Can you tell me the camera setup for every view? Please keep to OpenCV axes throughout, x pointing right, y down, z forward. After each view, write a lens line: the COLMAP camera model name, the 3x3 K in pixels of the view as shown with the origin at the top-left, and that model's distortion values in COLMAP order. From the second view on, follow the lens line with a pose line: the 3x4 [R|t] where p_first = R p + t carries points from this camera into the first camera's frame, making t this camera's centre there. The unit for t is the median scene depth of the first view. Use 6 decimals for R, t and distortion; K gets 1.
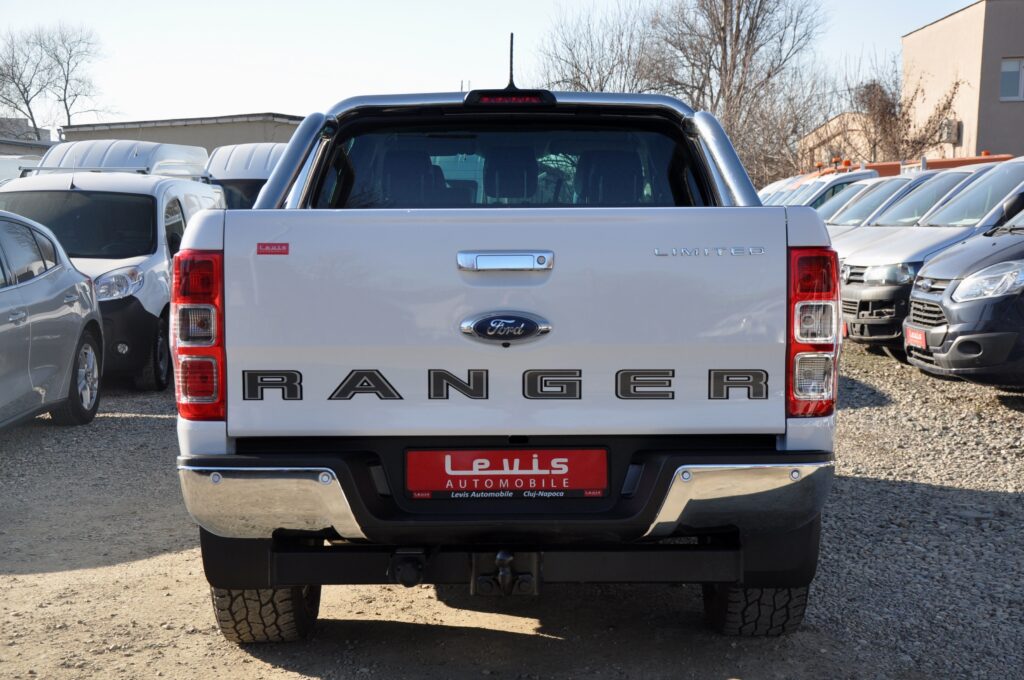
lens RADIAL K [[1559.5, 0, 512.0], [0, 1559.5, 340.0], [0, 0, 1]] dist [0.225007, 0.207537]
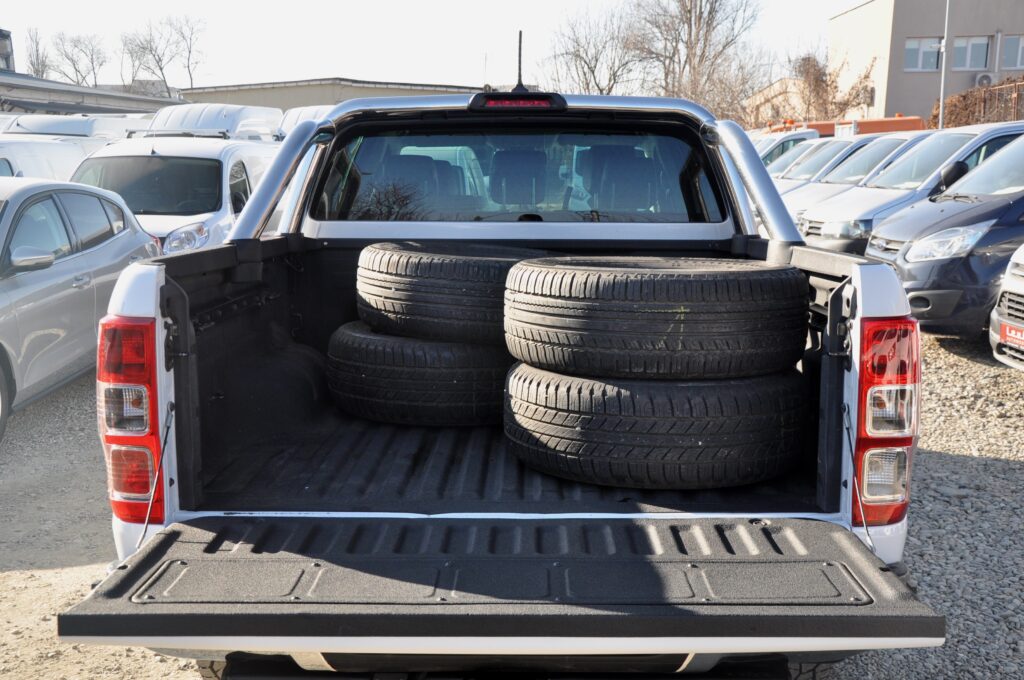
lens RADIAL K [[1141.6, 0, 512.0], [0, 1141.6, 340.0], [0, 0, 1]] dist [0.005891, 0.255439]
pose [[0.999920, 0.005566, -0.011341, 0.001893], [-0.004560, 0.996210, 0.086860, -0.035364], [0.011781, -0.086802, 0.996156, 0.151839]]
